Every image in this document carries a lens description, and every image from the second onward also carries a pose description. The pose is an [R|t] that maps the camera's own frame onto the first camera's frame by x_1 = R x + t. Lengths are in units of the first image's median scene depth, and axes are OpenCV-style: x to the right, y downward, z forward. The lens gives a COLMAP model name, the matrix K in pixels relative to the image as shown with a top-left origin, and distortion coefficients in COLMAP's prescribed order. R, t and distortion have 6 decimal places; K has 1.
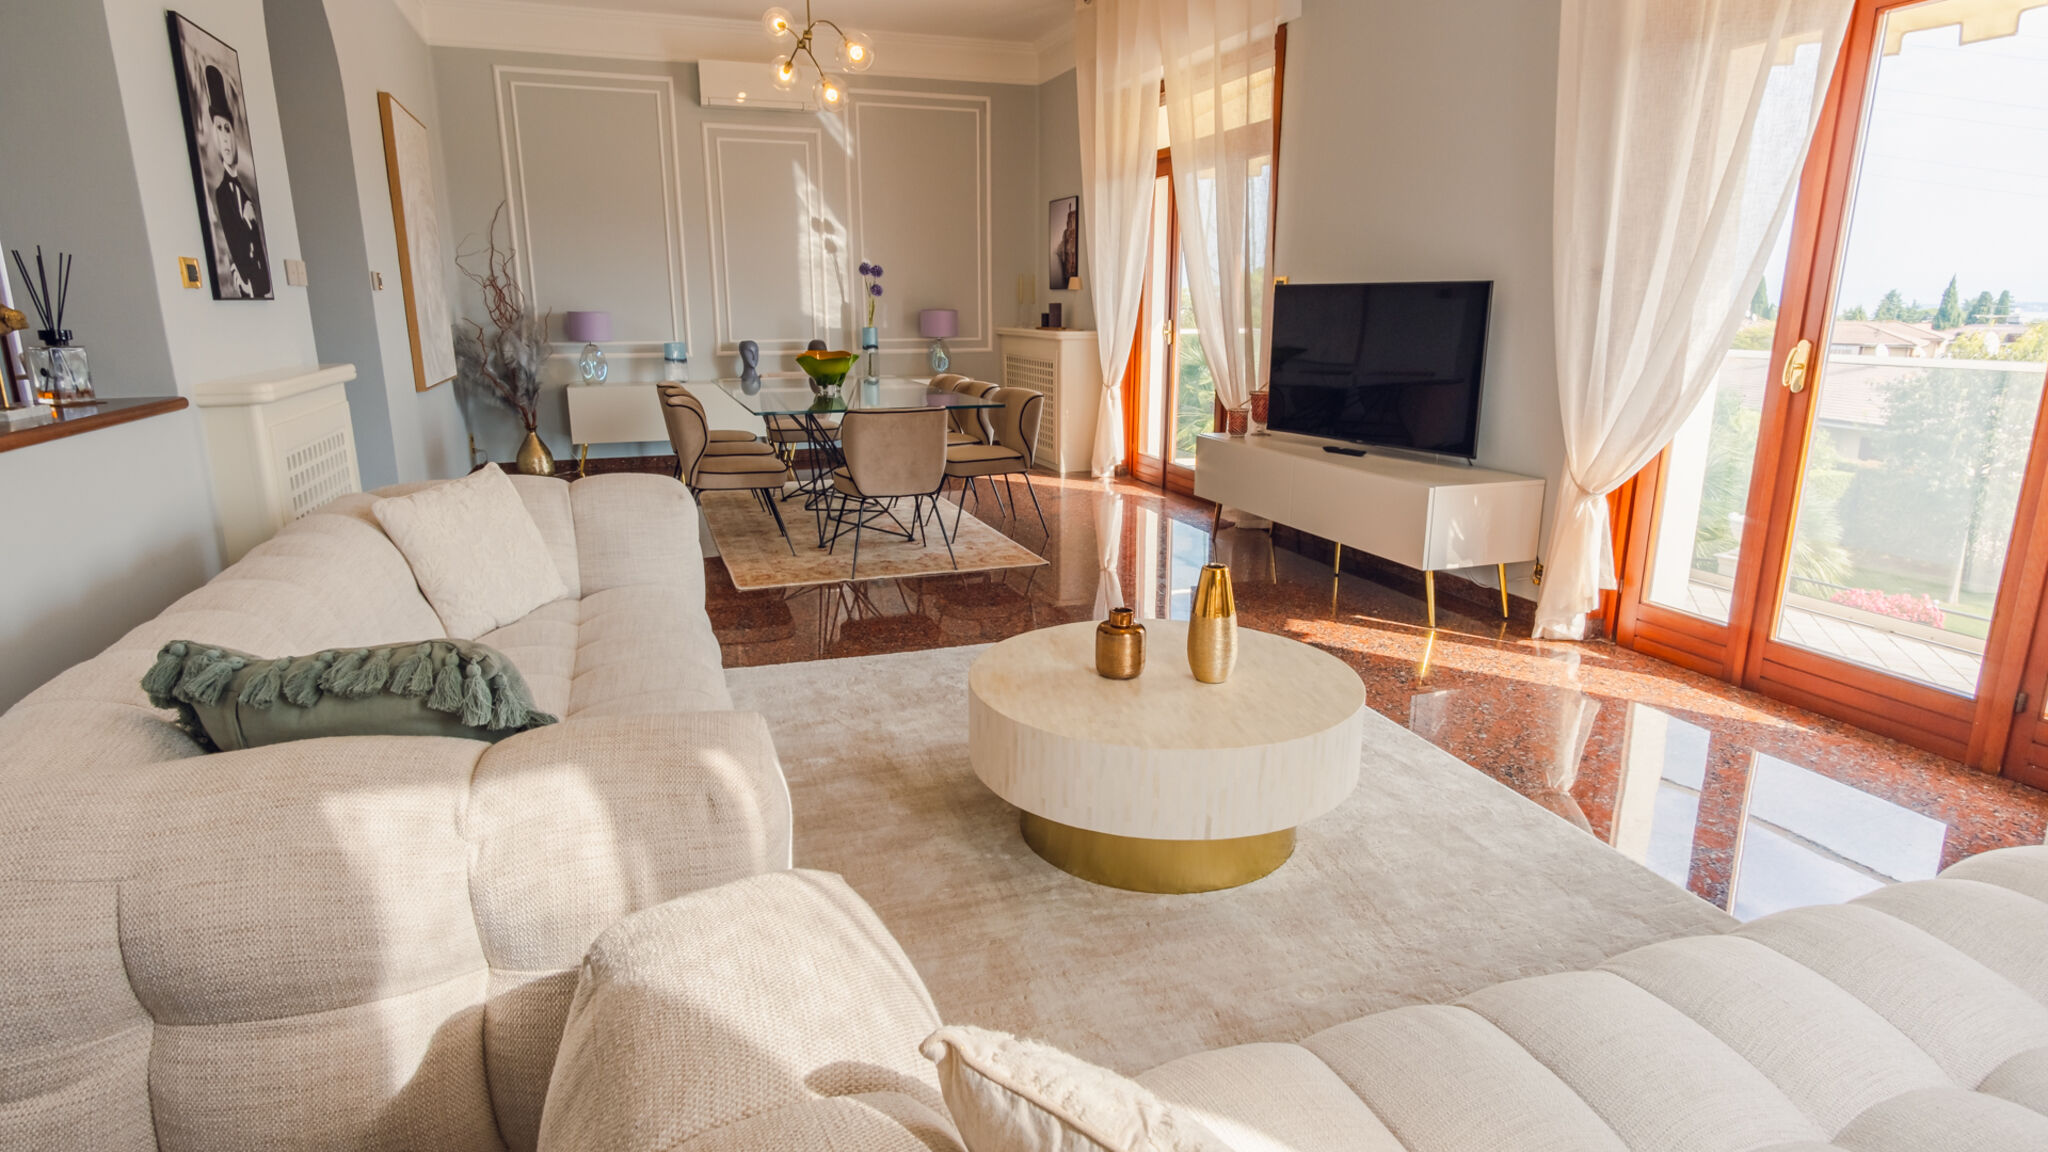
lens RADIAL K [[1091.4, 0, 1024.0], [0, 1091.4, 576.0], [0, 0, 1]] dist [0.002907, -0.000559]
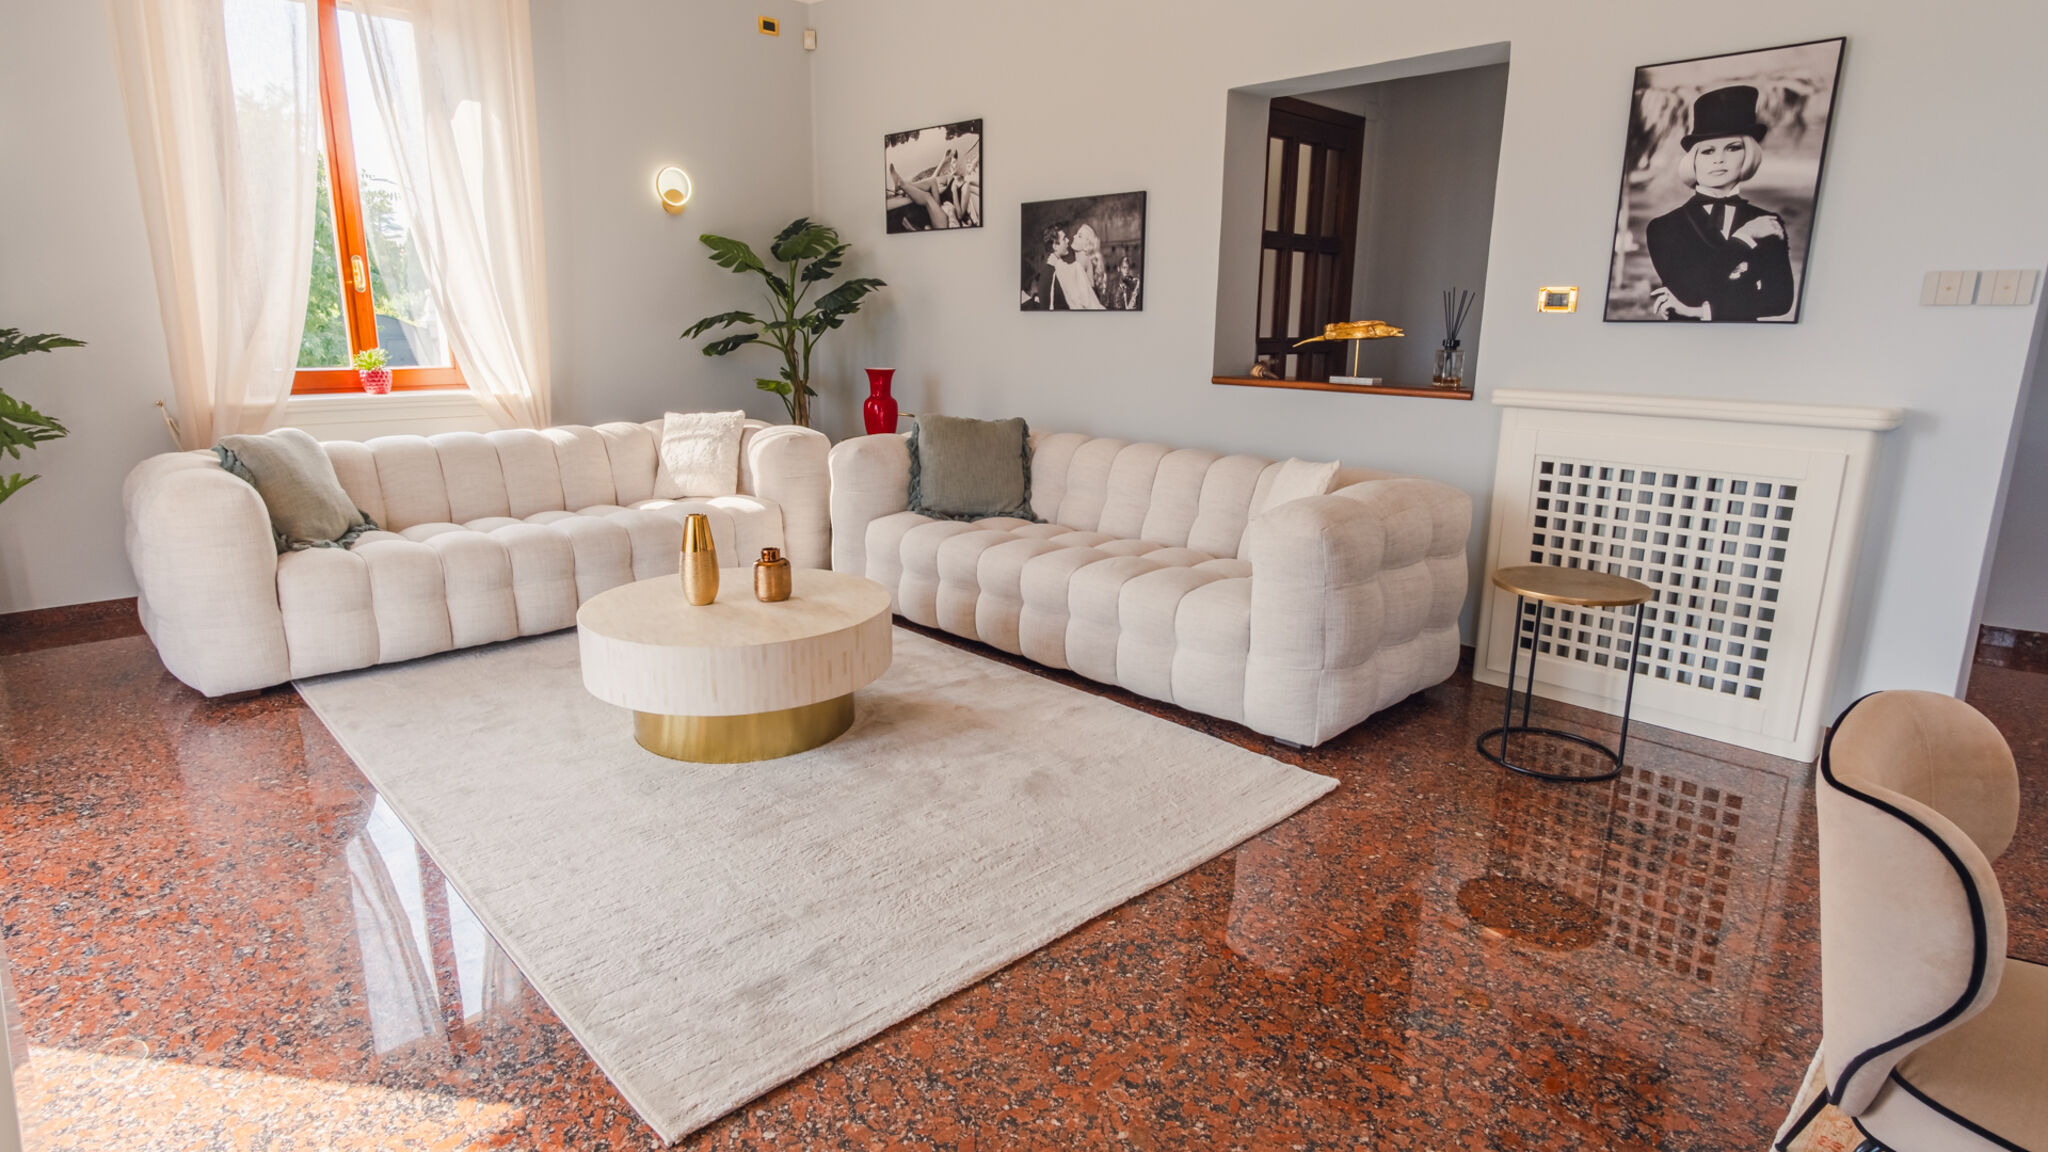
lens RADIAL K [[1074.5, 0, 1024.0], [0, 1074.5, 576.0], [0, 0, 1]] dist [0.002449, -0.000212]
pose [[-0.904626, 0.086165, -0.417405, 0.117434], [-0.117235, 0.891266, 0.438064, -0.178588], [0.409765, 0.445219, -0.796162, 0.720214]]
